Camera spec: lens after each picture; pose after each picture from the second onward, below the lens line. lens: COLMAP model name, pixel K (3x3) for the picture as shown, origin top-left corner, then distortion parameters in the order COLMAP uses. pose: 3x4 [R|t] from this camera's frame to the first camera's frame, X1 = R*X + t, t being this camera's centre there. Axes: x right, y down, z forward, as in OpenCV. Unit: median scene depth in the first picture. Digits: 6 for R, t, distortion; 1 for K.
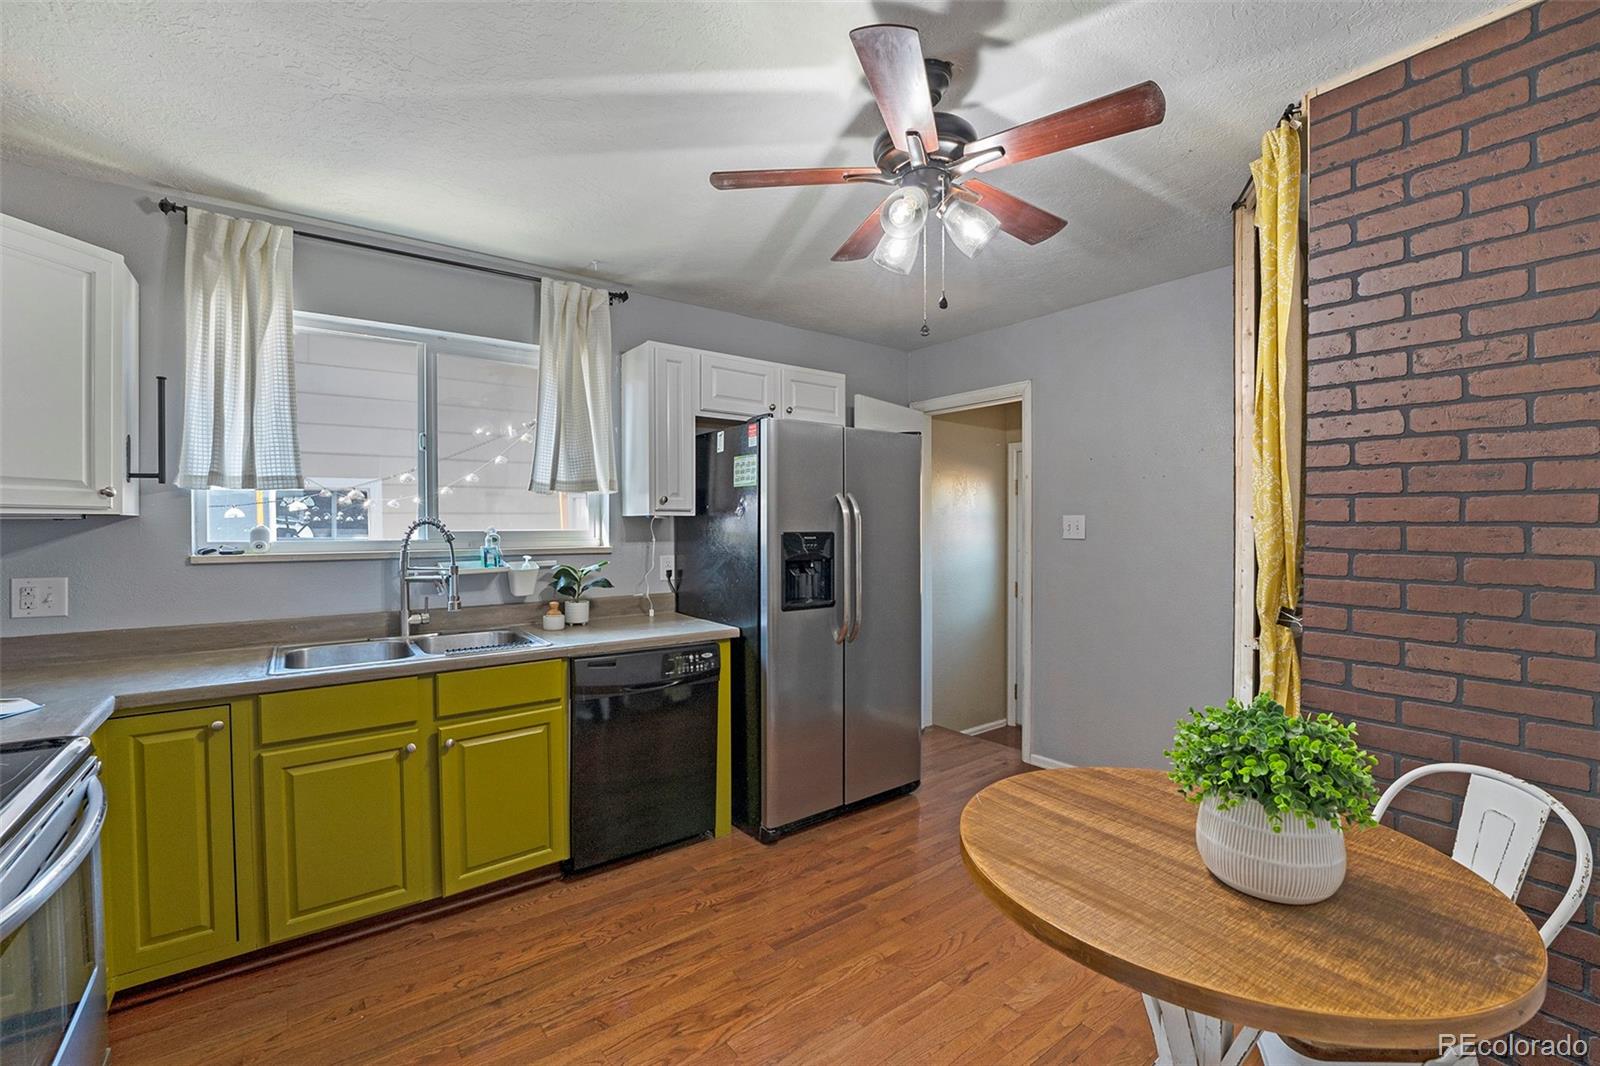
lens RADIAL K [[666.9, 0, 795.1], [0, 666.9, 540.1], [0, 0, 1]] dist [-0.024458, -0.000214]
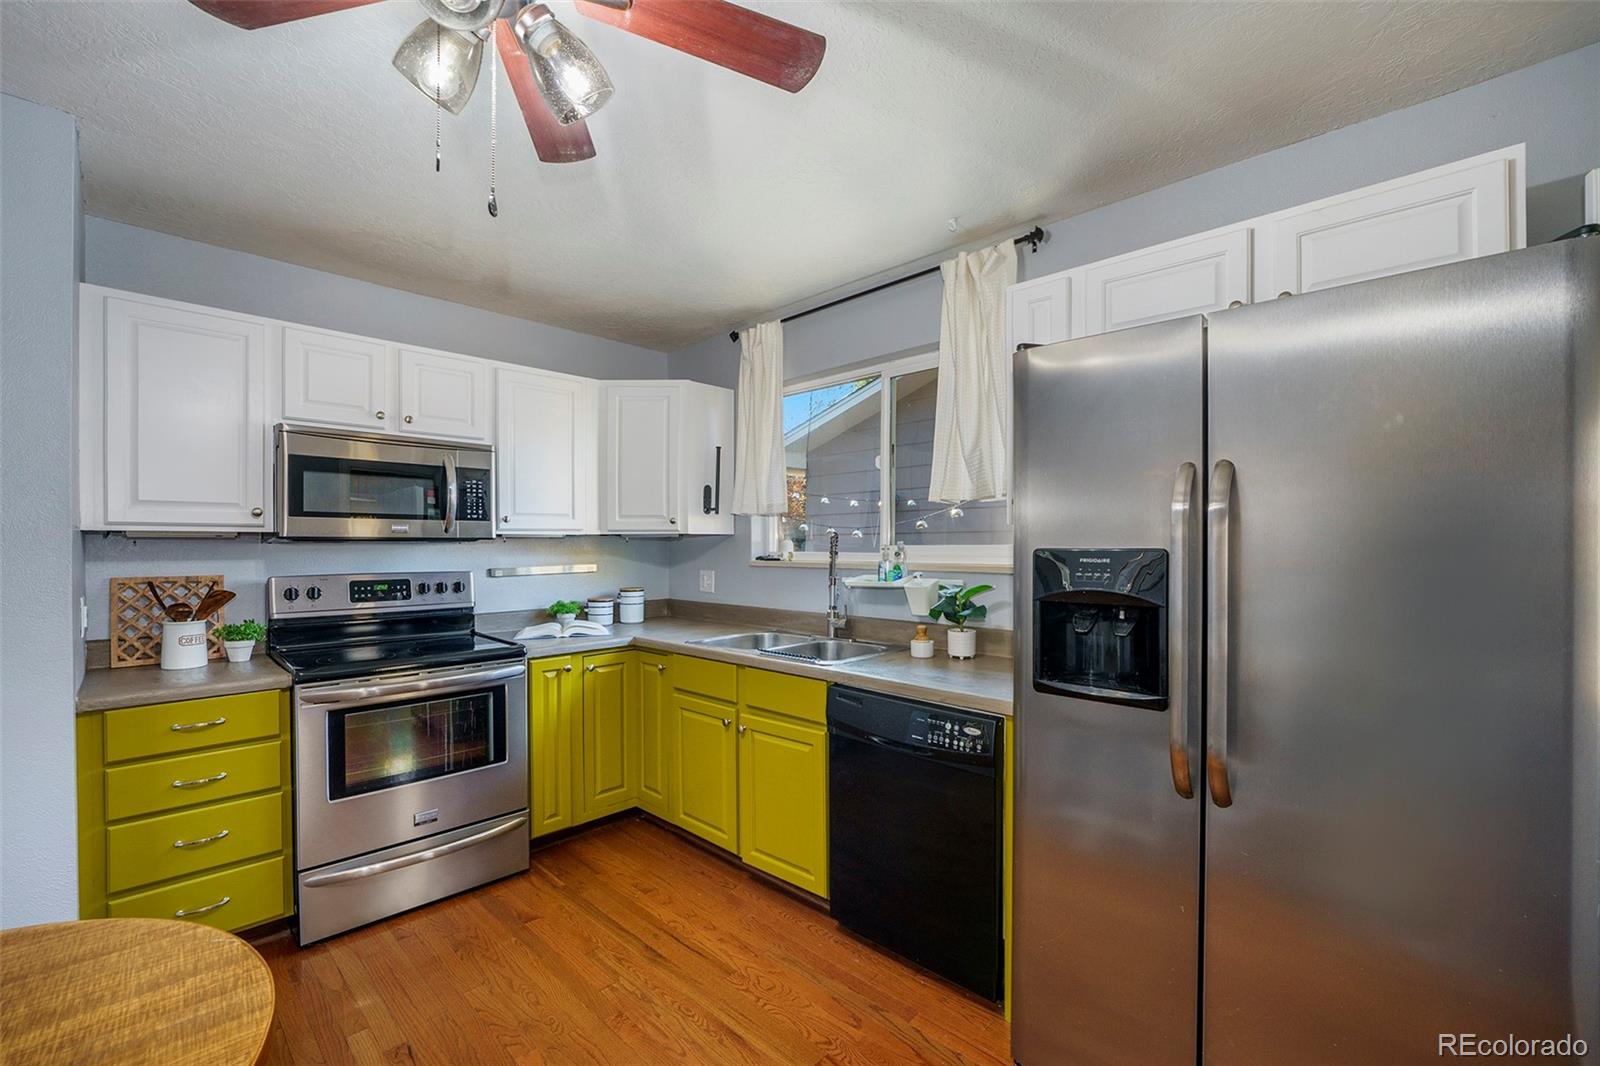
lens RADIAL K [[666.9, 0, 795.1], [0, 666.9, 540.1], [0, 0, 1]] dist [-0.024458, -0.000214]
pose [[0.155504, -0.005239, -0.987821, 0.565488], [-0.021743, 0.999726, -0.008725, -0.011240], [0.987596, 0.022835, 0.155348, 0.803492]]
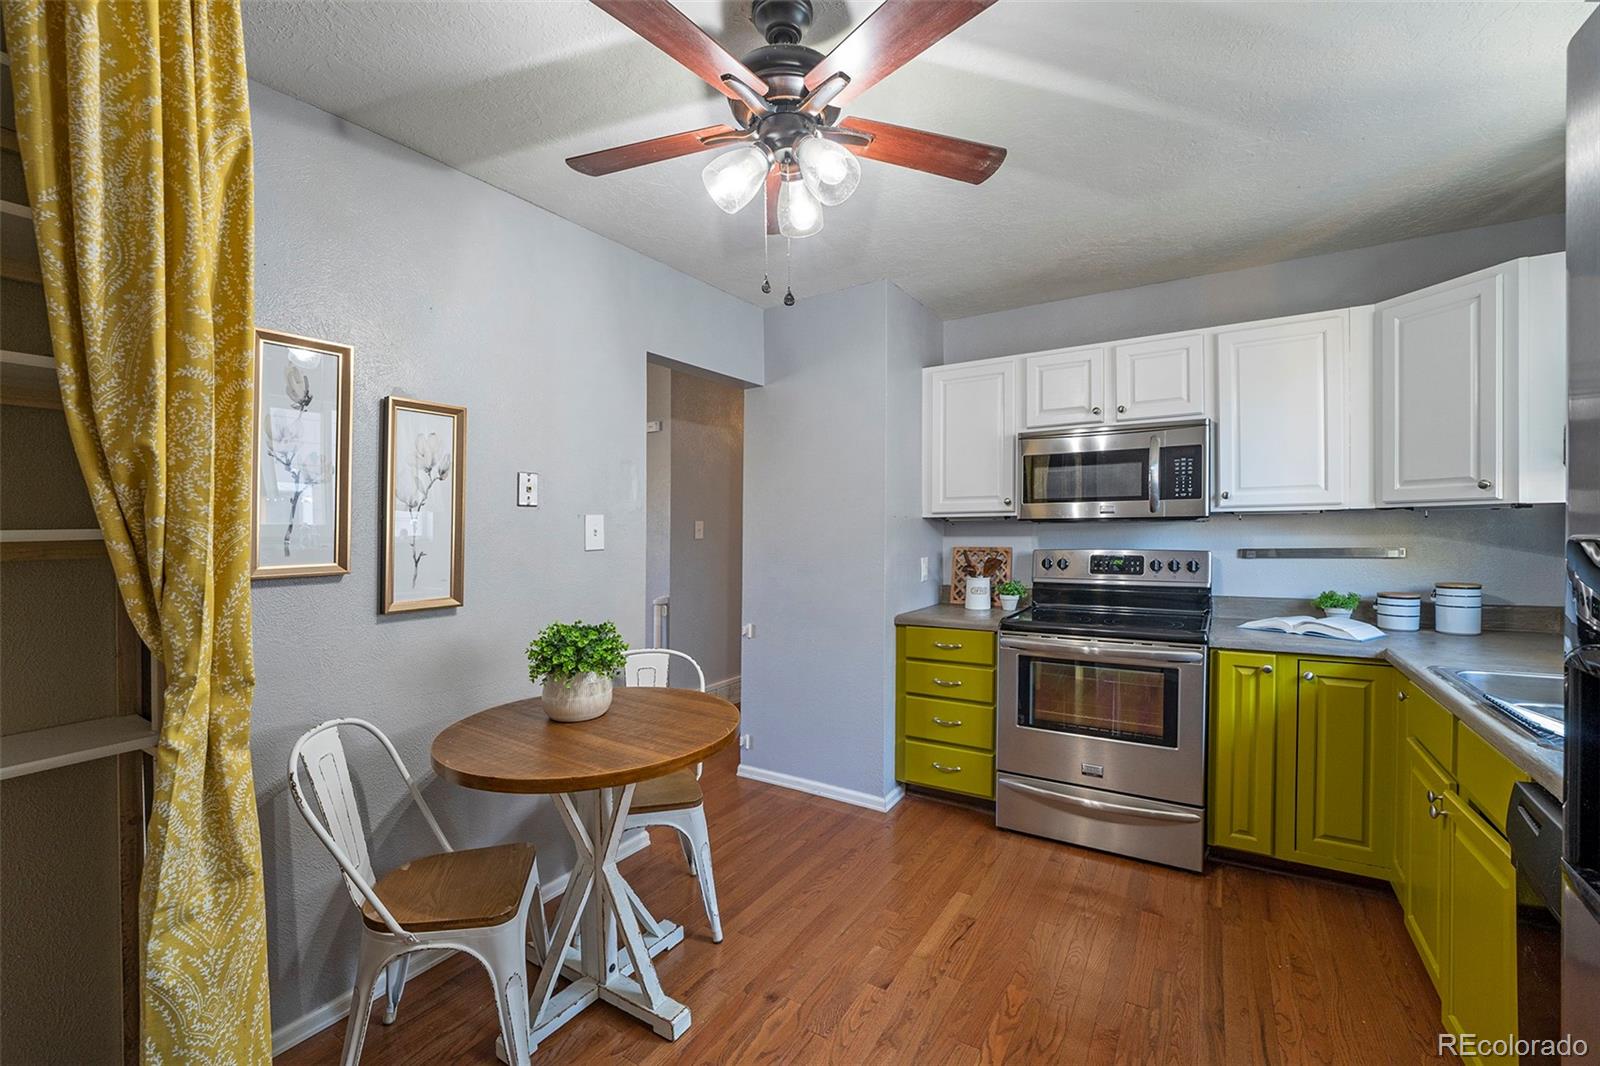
lens RADIAL K [[647.9, 0, 803.8], [0, 647.9, 528.1], [0, 0, 1]] dist [-0.026240, -0.000057]
pose [[-0.934120, 0.011435, -0.356775, 0.332812], [0.003481, 0.999731, 0.022927, -0.020929], [0.356941, 0.020175, -0.933909, 1.225474]]
